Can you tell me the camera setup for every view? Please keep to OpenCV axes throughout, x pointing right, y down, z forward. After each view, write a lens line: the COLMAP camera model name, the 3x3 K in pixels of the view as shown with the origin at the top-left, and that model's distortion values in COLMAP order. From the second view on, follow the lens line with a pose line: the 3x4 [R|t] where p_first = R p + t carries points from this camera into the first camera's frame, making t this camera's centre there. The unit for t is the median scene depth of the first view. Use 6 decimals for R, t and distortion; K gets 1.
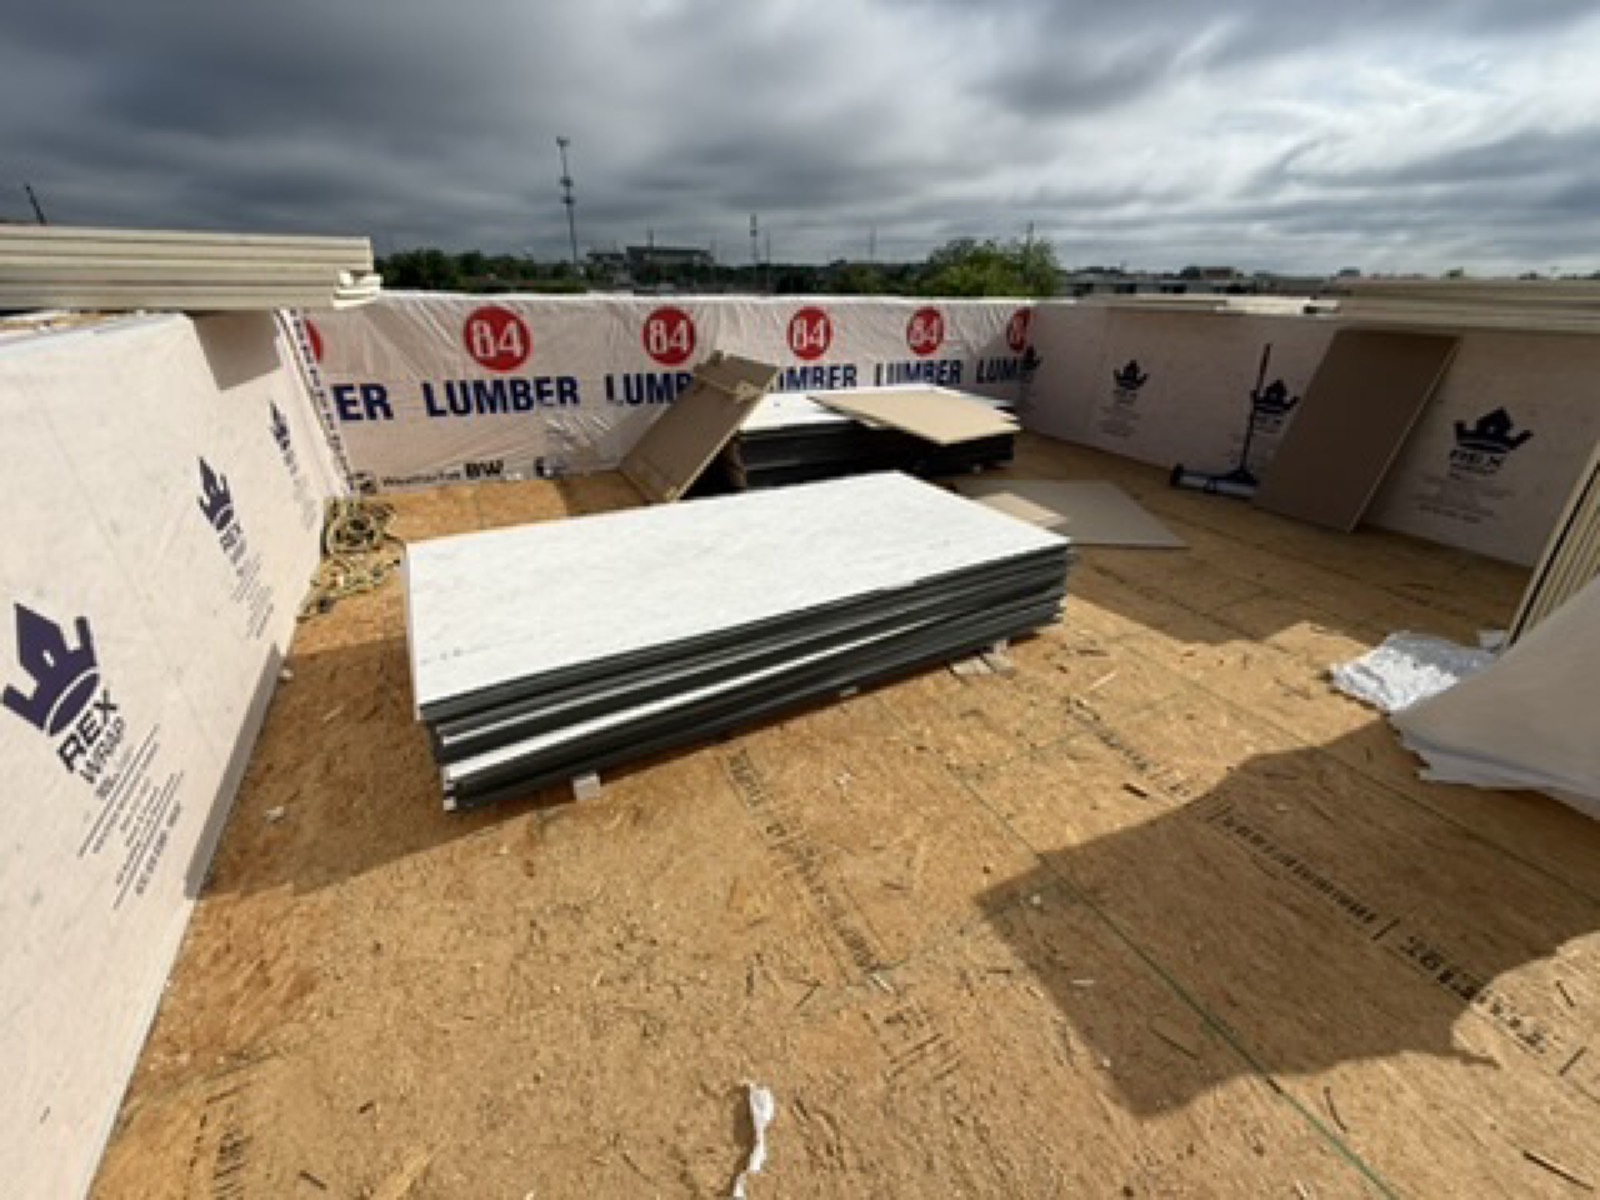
lens RADIAL K [[642.2, 0, 799.8], [0, 642.2, 602.0], [0, 0, 1]] dist [0.000511, -0.000259]
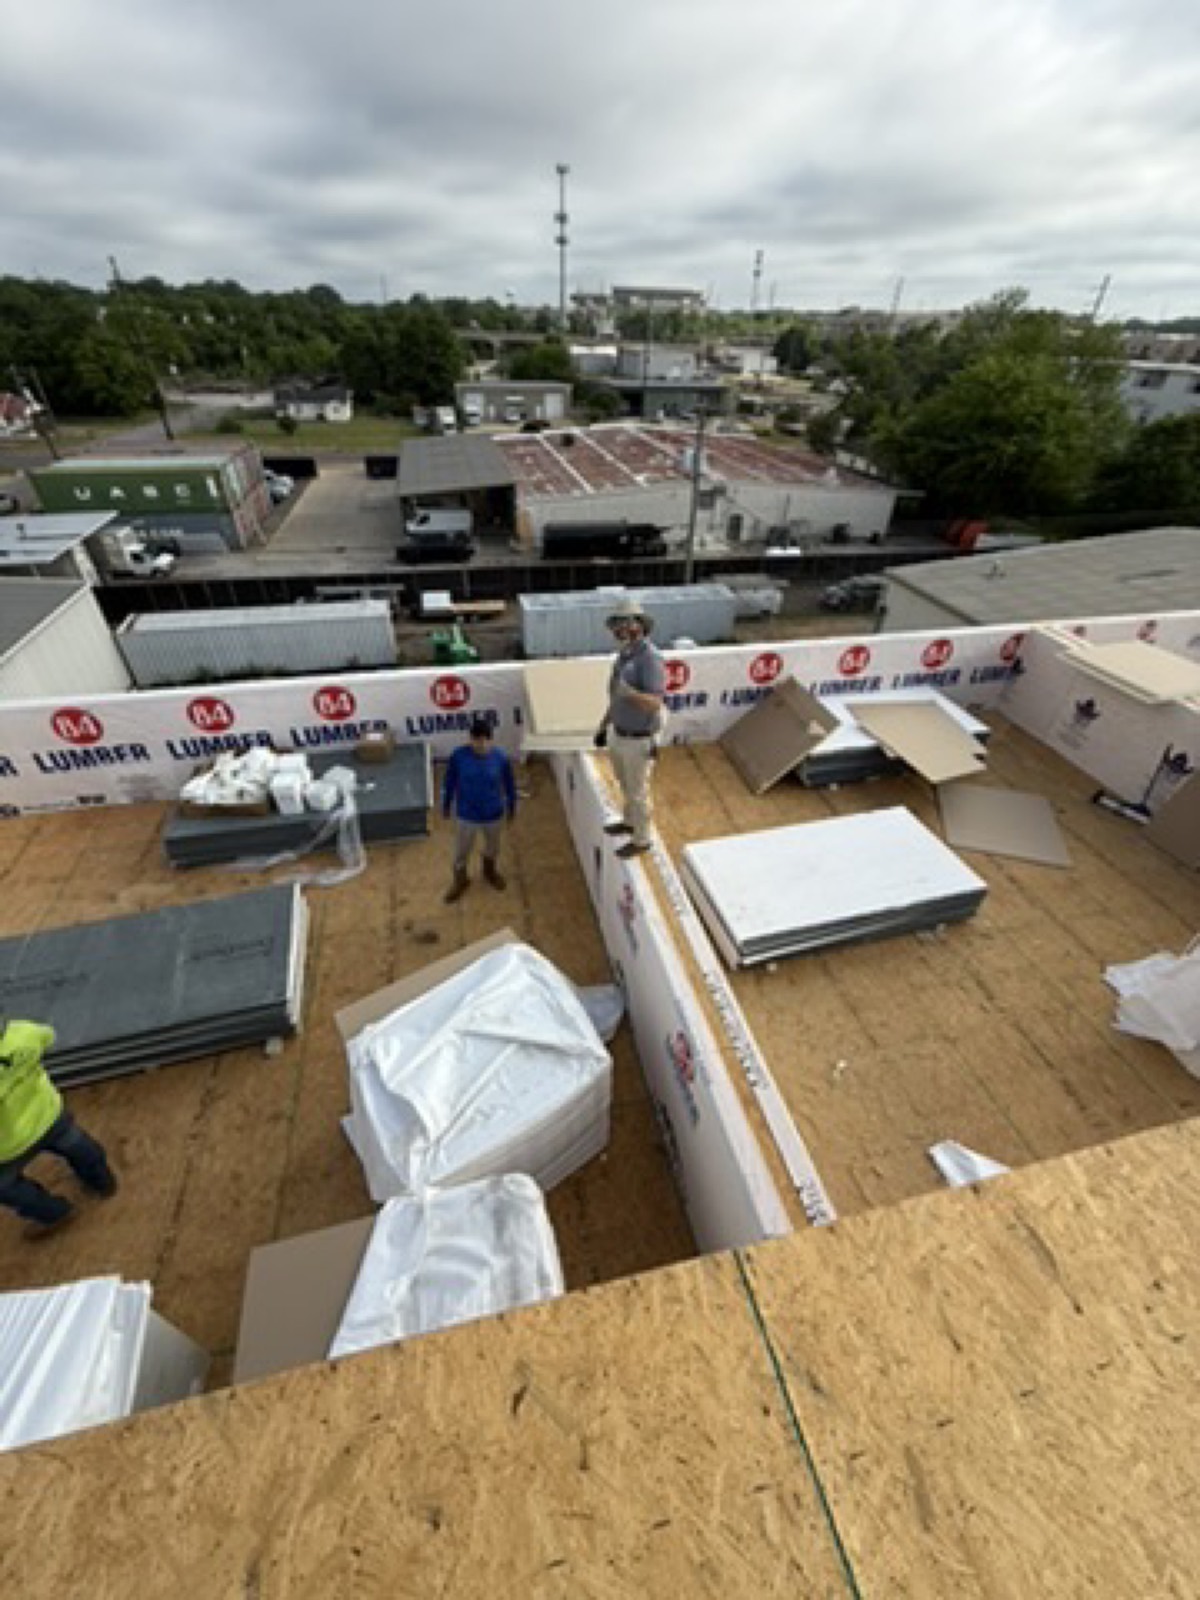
lens RADIAL K [[642.2, 0, 602.0], [0, 642.2, 799.5], [0, 0, 1]] dist [0.000511, -0.000259]
pose [[0.970169, 0.147998, -0.192013, -0.217513], [-0.113781, 0.977354, 0.178421, -0.296937], [0.214070, -0.151251, 0.965037, -0.619958]]
